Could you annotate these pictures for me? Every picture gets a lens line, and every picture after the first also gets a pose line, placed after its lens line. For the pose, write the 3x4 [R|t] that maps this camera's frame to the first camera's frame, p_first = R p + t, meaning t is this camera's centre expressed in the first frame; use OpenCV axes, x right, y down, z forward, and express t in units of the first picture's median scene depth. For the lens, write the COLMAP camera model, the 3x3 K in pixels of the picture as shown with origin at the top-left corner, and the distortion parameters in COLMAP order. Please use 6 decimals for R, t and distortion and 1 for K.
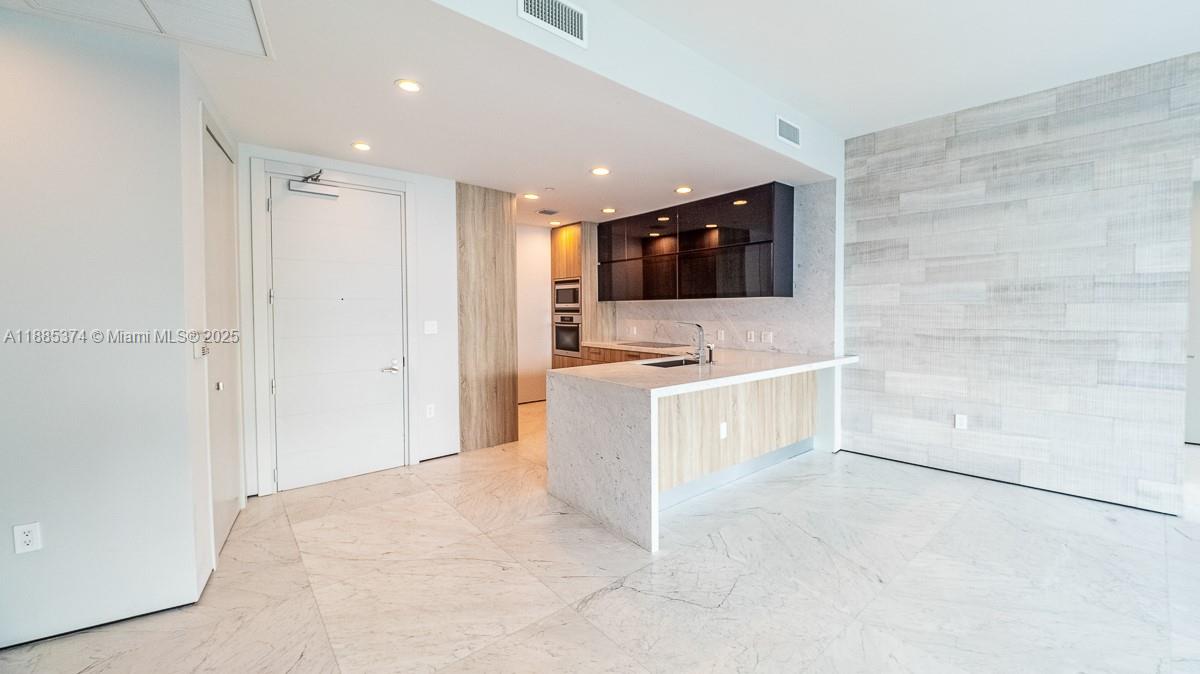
lens RADIAL K [[468.8, 0, 607.7], [0, 468.8, 318.5], [0, 0, 1]] dist [-0.002178, -0.001250]
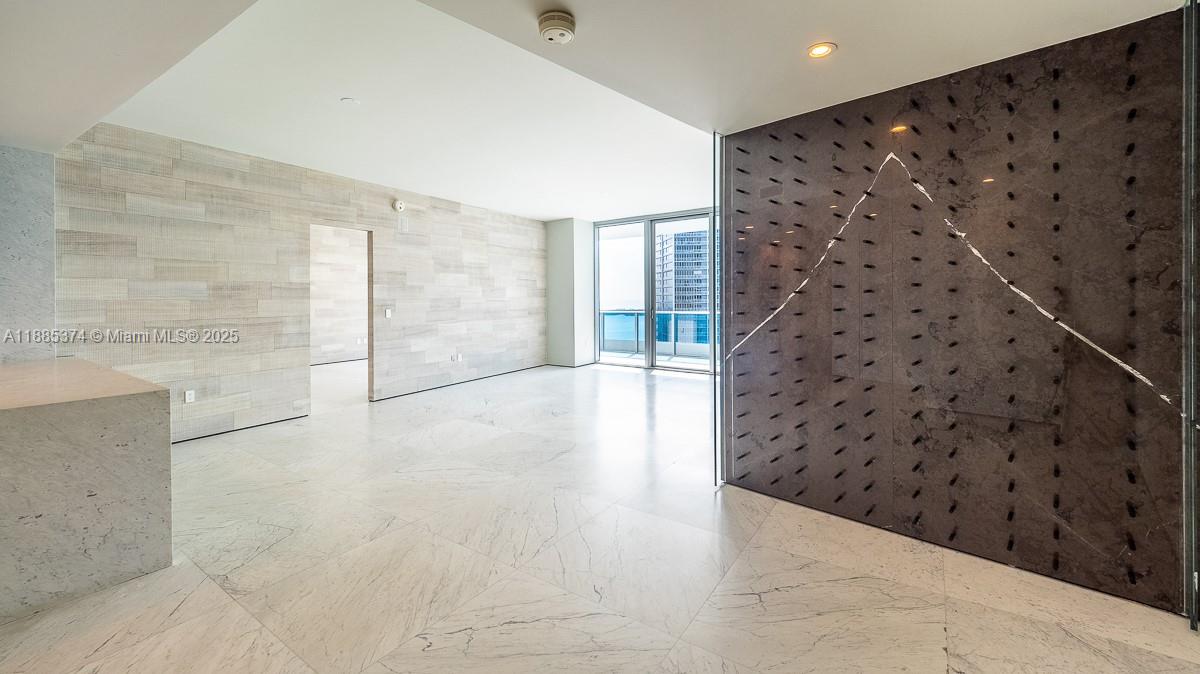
lens RADIAL K [[468.8, 0, 610.9], [0, 468.8, 301.0], [0, 0, 1]] dist [-0.002178, -0.001250]
pose [[-0.278299, 0.003653, 0.960488, -0.646049], [0.027050, 0.999626, 0.004036, -0.001424], [-0.960114, 0.027105, -0.278293, 0.255106]]
